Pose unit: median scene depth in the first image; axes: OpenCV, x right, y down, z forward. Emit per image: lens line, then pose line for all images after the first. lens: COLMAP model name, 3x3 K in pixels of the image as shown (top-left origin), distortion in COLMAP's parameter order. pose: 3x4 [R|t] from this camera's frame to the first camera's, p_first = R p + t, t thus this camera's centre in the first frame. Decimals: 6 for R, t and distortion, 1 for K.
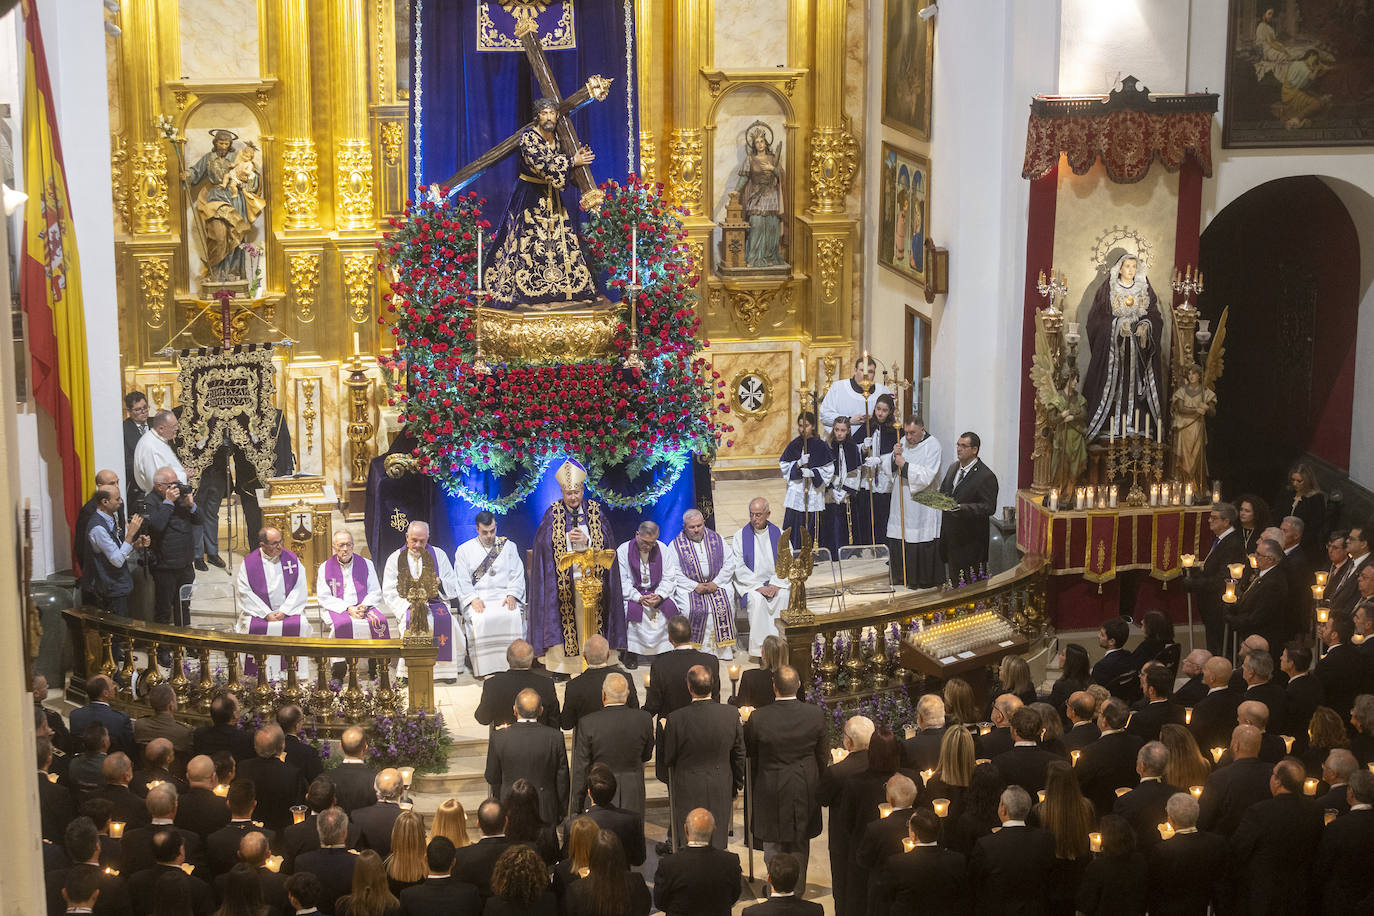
lens RADIAL K [[2686.4, 0, 698.9], [0, 2686.4, 498.5], [0, 0, 1]] dist [-0.038004, -0.060988]
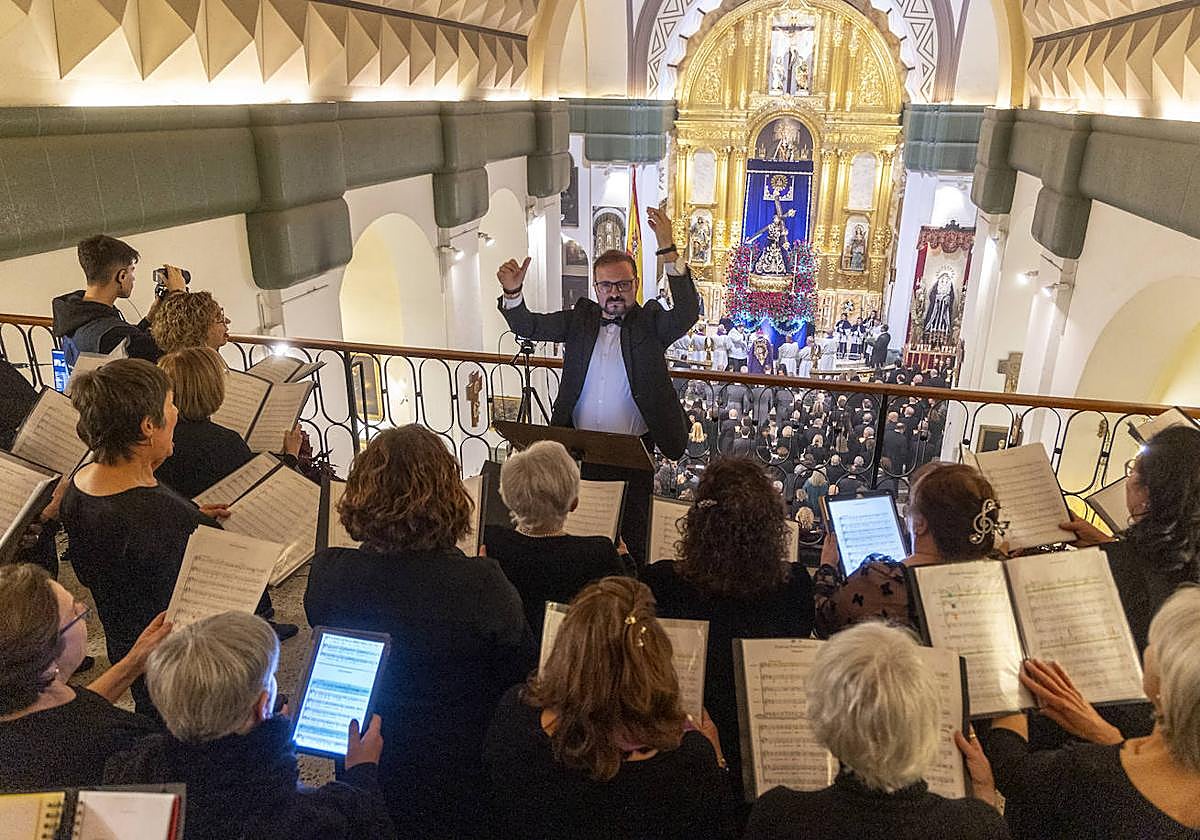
lens RADIAL K [[865.4, 0, 627.2], [0, 865.4, 425.8], [0, 0, 1]] dist [0.006206, 0.002501]
pose [[0.919582, 0.154476, -0.361255, 0.210993], [-0.111814, 0.984339, 0.136286, -0.010490], [0.376651, -0.084933, 0.922454, -0.136368]]
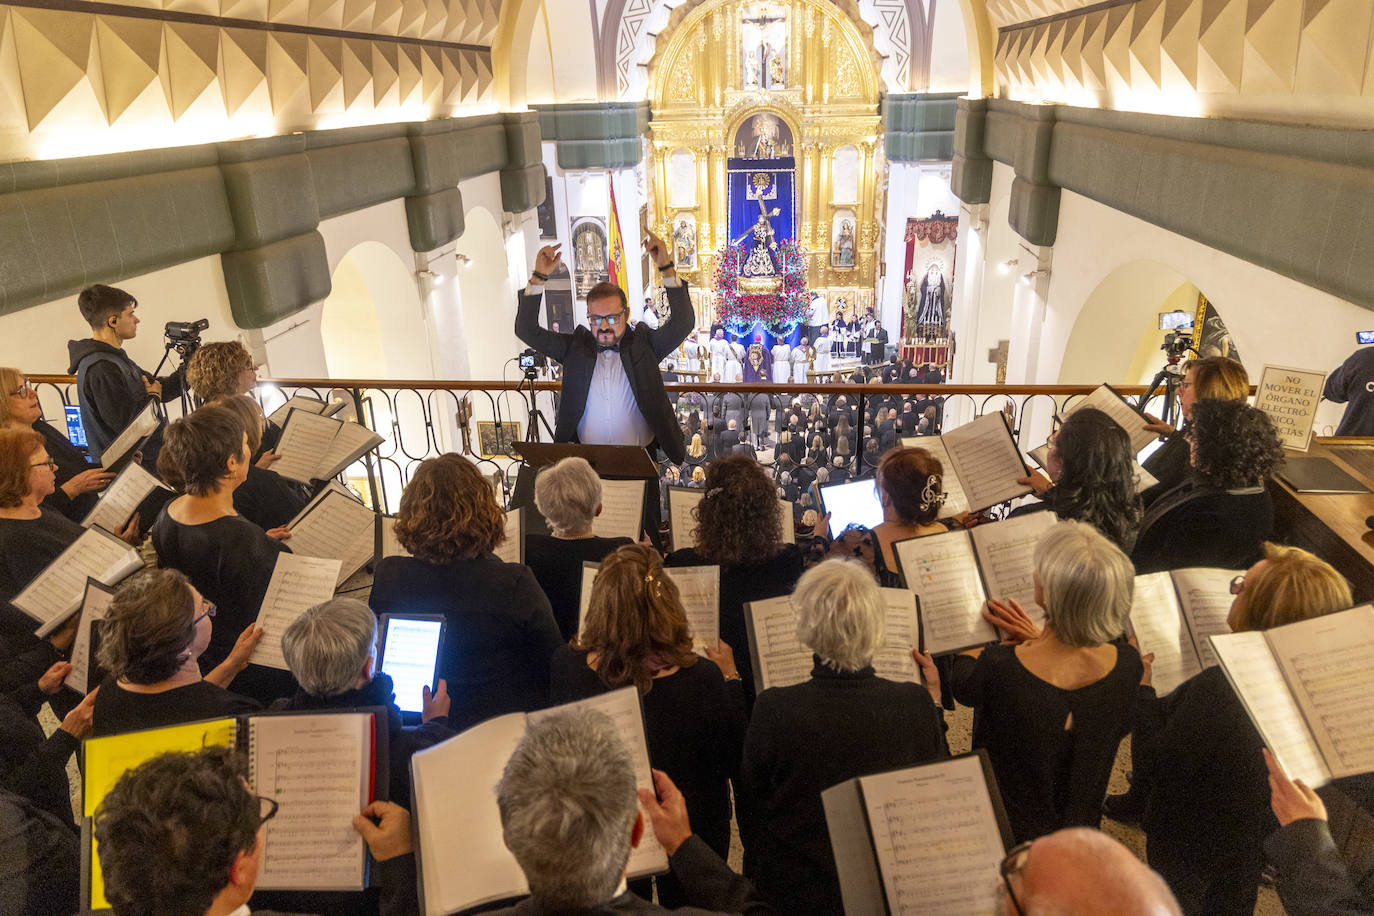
lens RADIAL K [[916.3, 0, 691.3], [0, 916.3, 456.9], [0, 0, 1]] dist [0.004667, -0.001937]
pose [[0.953253, 0.088150, -0.289029, 0.217802], [-0.046779, 0.988022, 0.147051, -0.012649], [0.298529, -0.126656, 0.945959, -0.160514]]
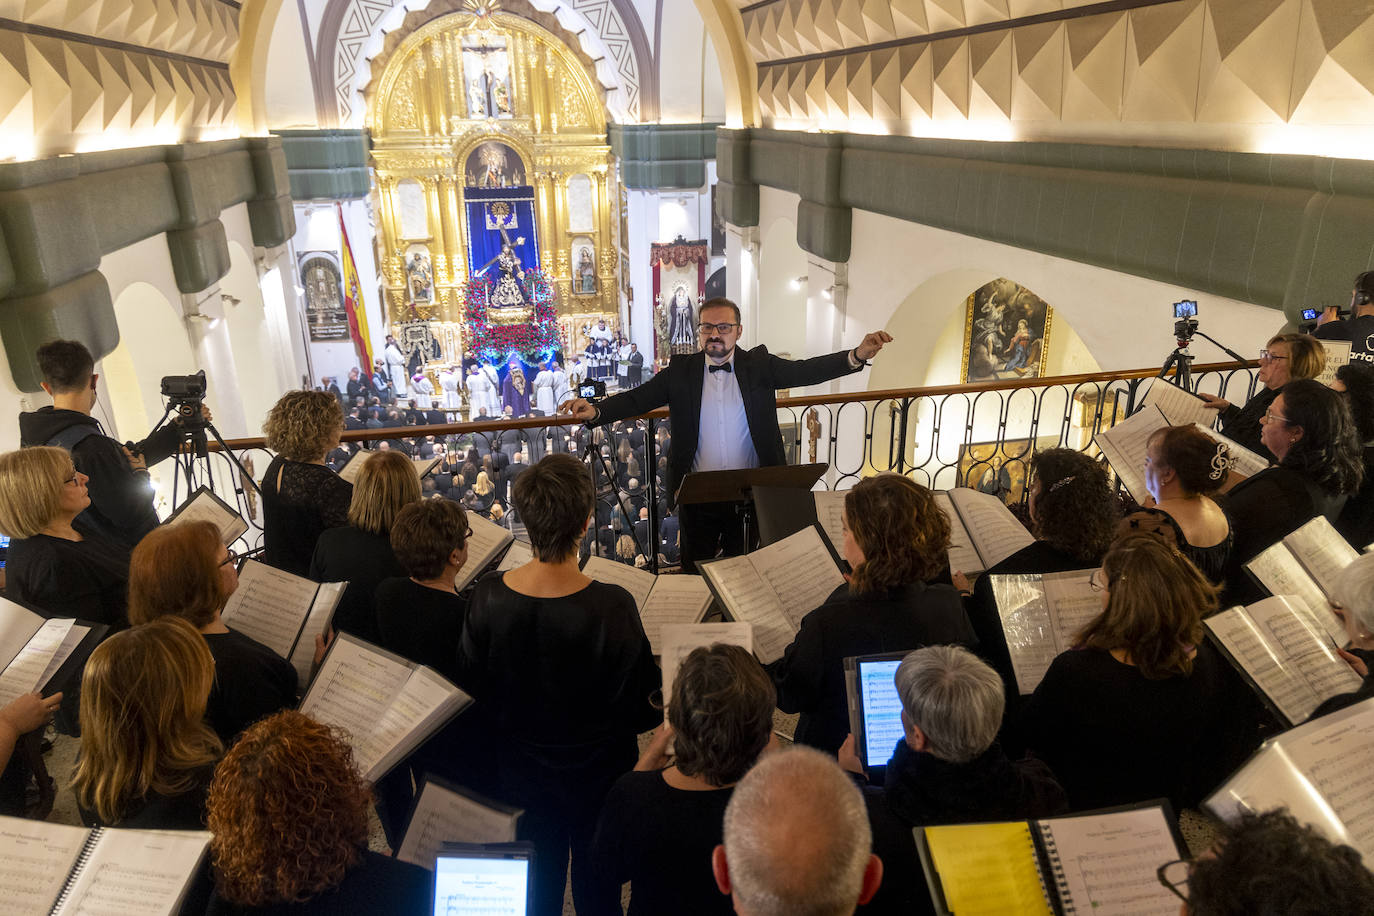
lens RADIAL K [[916.3, 0, 691.3], [0, 916.3, 456.9], [0, 0, 1]] dist [0.004667, -0.001937]
pose [[0.999627, -0.020374, 0.018185, 0.145907], [0.018220, 0.993582, 0.111641, -0.009380], [-0.020342, -0.111268, 0.993582, -0.164884]]
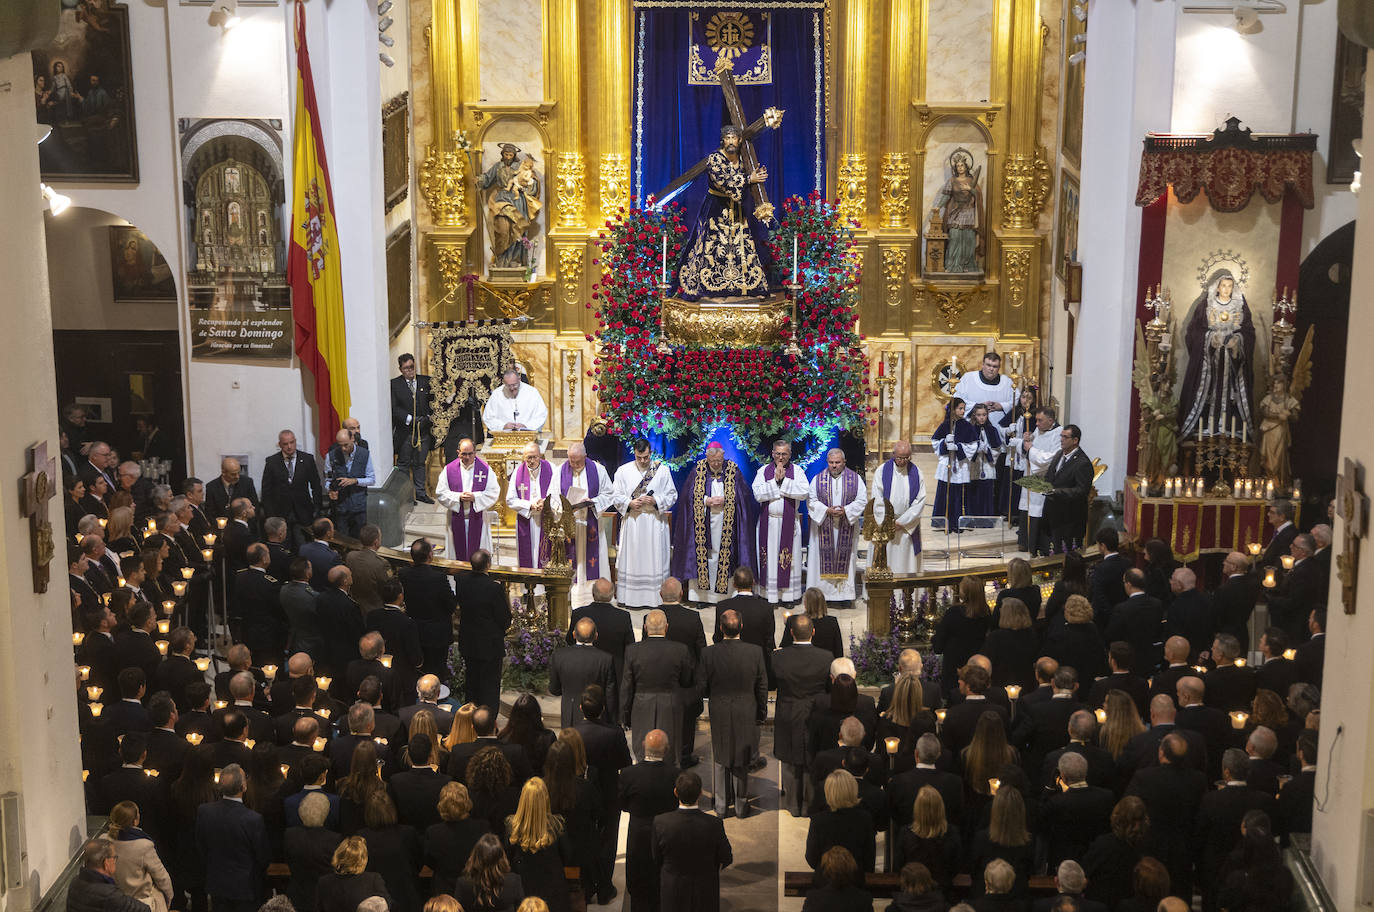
lens RADIAL K [[2248.2, 0, 687.0], [0, 2248.2, 456.0], [0, 0, 1]] dist [0.026319, 0.087544]
pose [[0.970461, 0.058398, -0.234085, 0.164989], [-0.057414, 0.998290, 0.011020, -0.012035], [0.234328, 0.002745, 0.972154, 0.021911]]
